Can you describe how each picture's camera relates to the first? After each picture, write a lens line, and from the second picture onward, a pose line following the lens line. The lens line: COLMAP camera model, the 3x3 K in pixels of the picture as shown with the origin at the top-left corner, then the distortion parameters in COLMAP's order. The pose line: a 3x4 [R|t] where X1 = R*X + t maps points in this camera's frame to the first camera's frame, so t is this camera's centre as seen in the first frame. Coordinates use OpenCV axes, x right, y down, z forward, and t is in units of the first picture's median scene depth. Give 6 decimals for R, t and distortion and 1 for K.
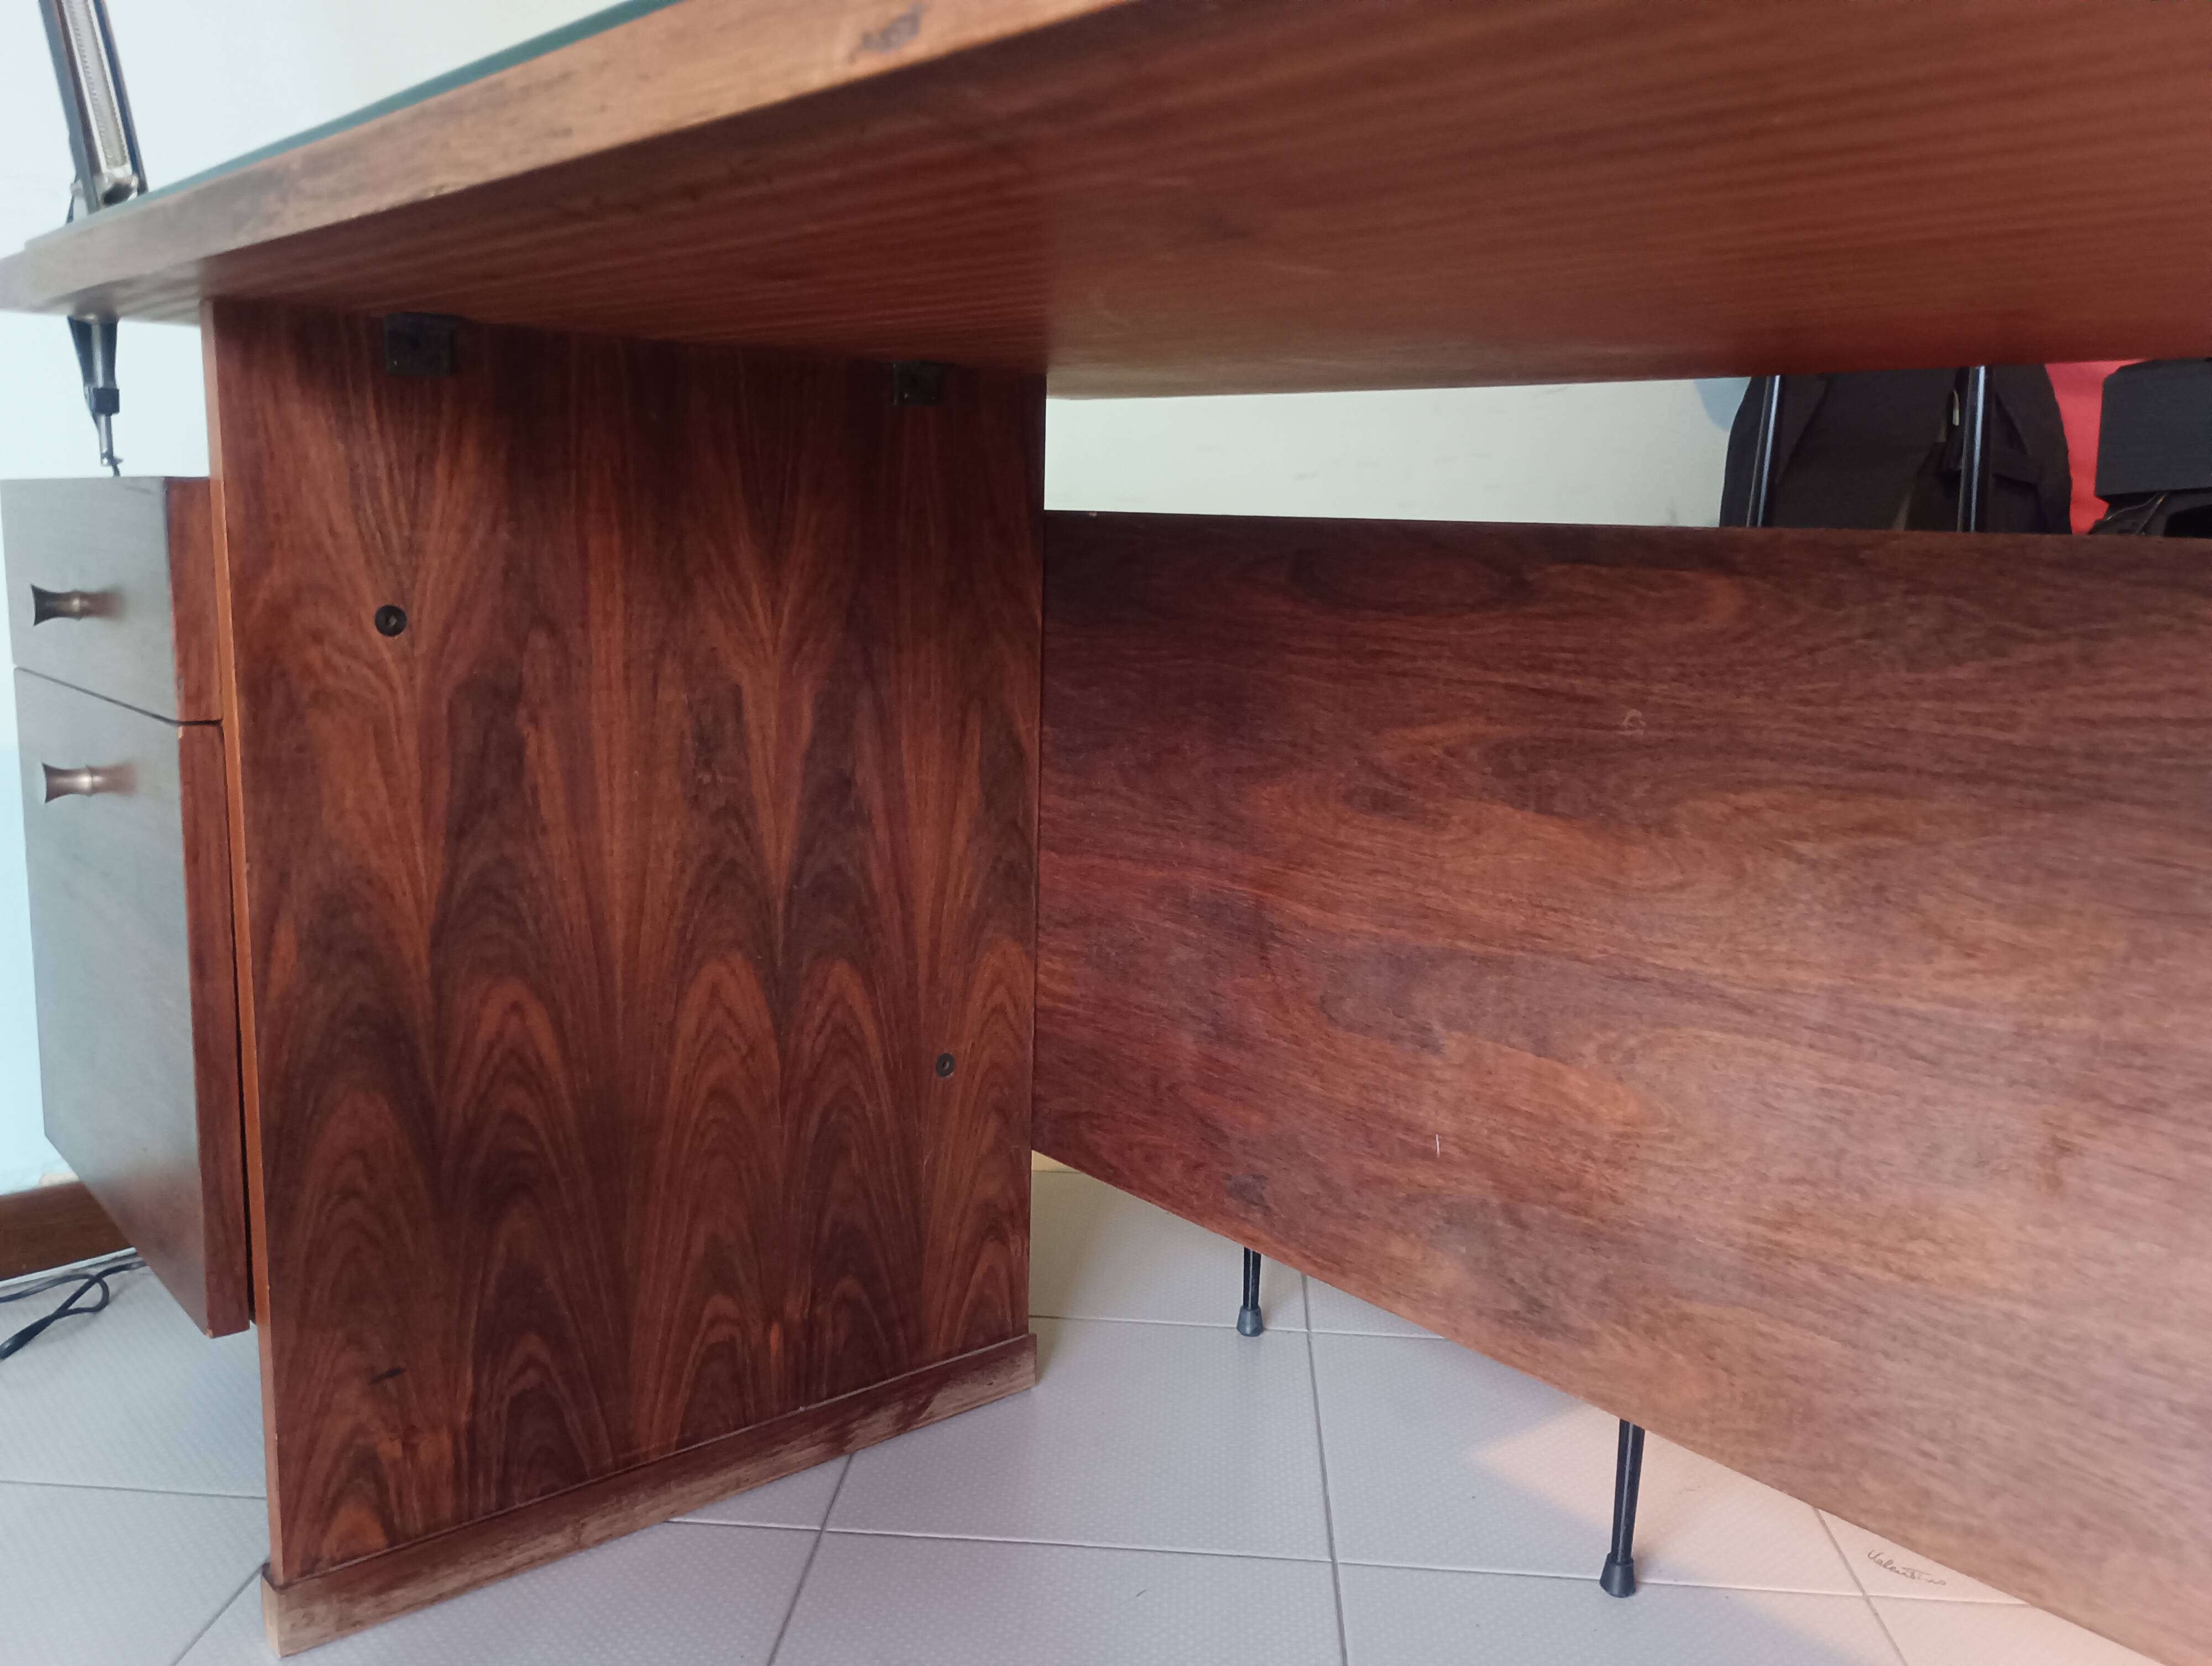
lens RADIAL K [[1846.9, 0, 1106.0], [0, 1846.9, 833.0], [0, 0, 1]] dist [0.076229, -0.098081]
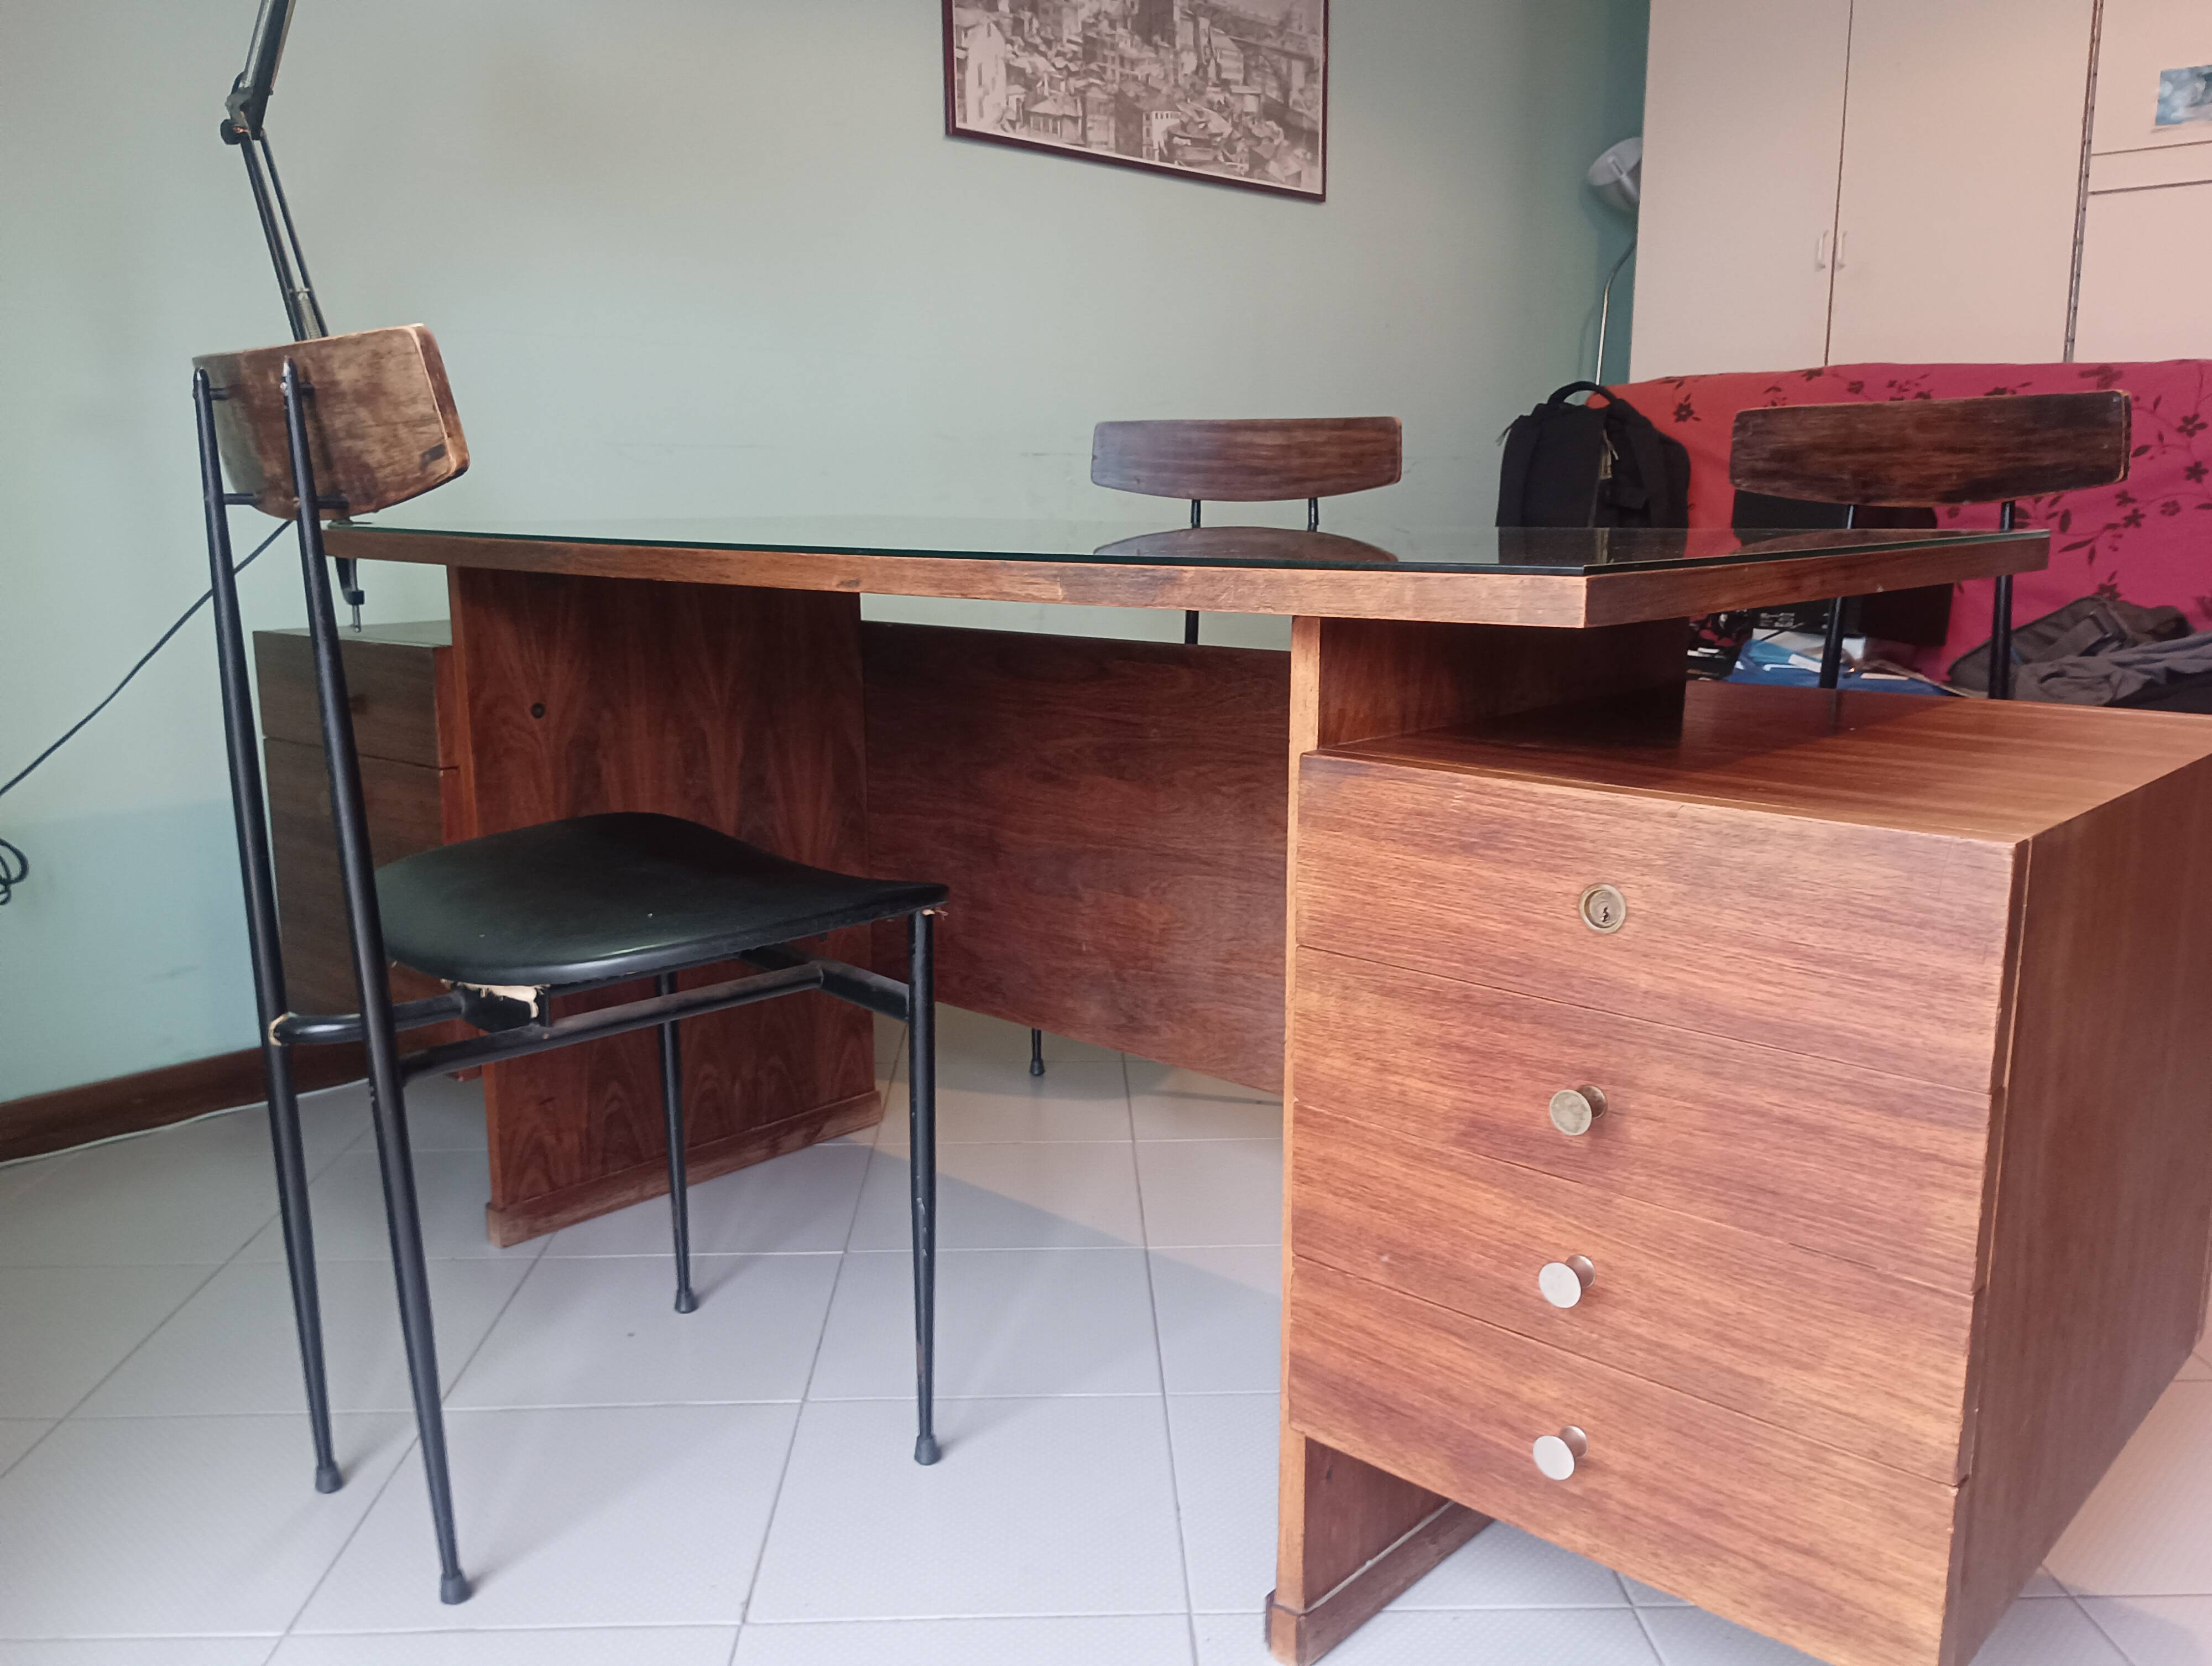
lens RADIAL K [[1846.9, 0, 1106.0], [0, 1846.9, 833.0], [0, 0, 1]] dist [0.076229, -0.098081]
pose [[0.991484, -0.054233, 0.118398, -0.027374], [0.052360, 0.998450, 0.018879, 0.009472], [-0.119238, -0.012519, 0.992787, -1.008700]]
